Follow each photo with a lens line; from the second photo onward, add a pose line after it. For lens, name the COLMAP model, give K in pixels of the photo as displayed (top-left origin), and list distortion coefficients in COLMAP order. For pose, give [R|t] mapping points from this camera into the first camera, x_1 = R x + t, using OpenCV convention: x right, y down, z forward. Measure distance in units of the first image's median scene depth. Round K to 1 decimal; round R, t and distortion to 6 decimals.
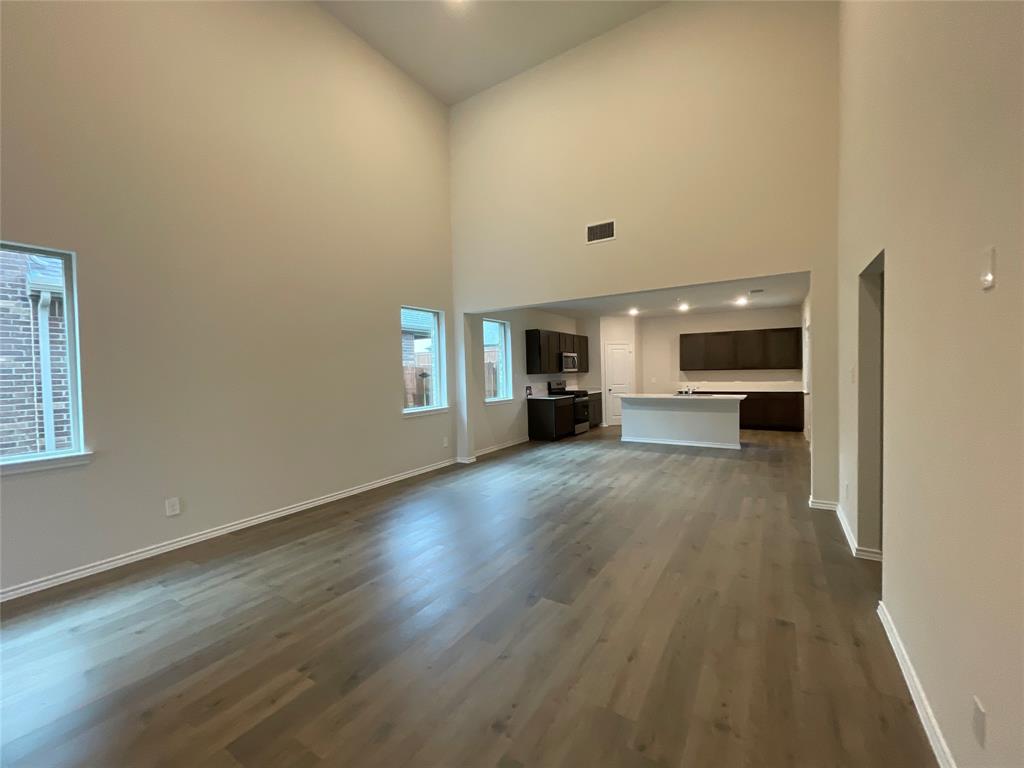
lens RADIAL K [[413.4, 0, 508.0], [0, 413.4, 382.2], [0, 0, 1]] dist [-0.005479, 0.000291]
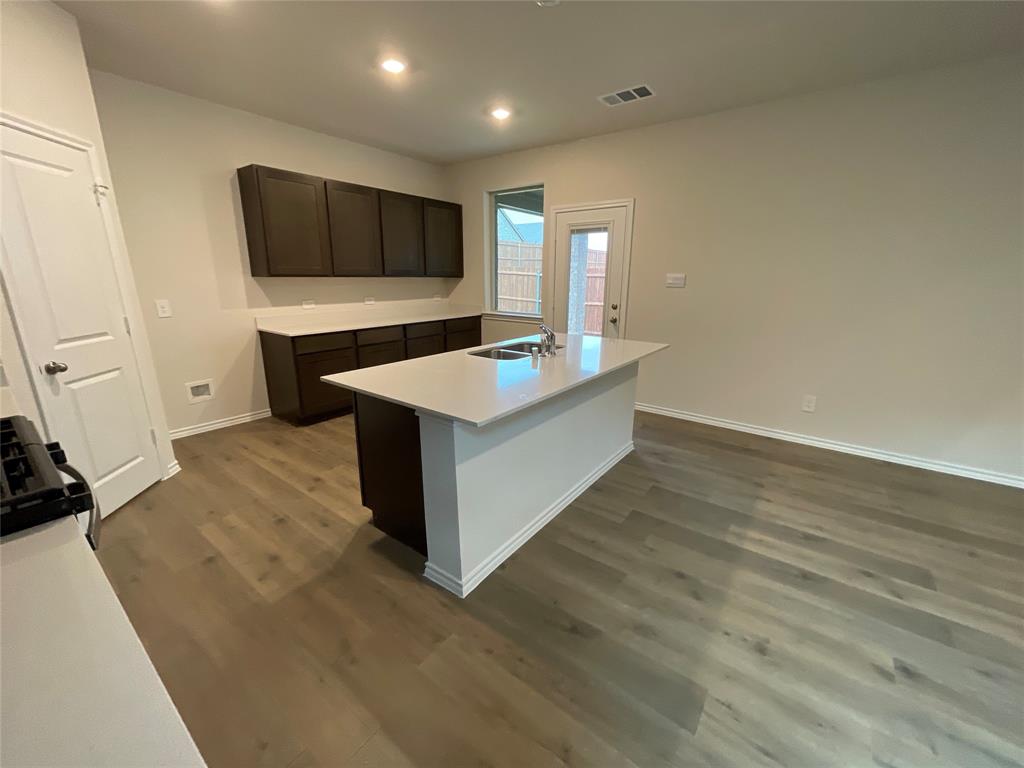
lens RADIAL K [[414.9, 0, 512.0], [0, 414.9, 384.0], [0, 0, 1]] dist [0.002860, 0.000440]
pose [[0.077180, -0.236682, 0.968517, 0.107955], [0.014211, 0.971577, 0.236298, -0.032299], [-0.996916, -0.004474, 0.078350, 1.249373]]
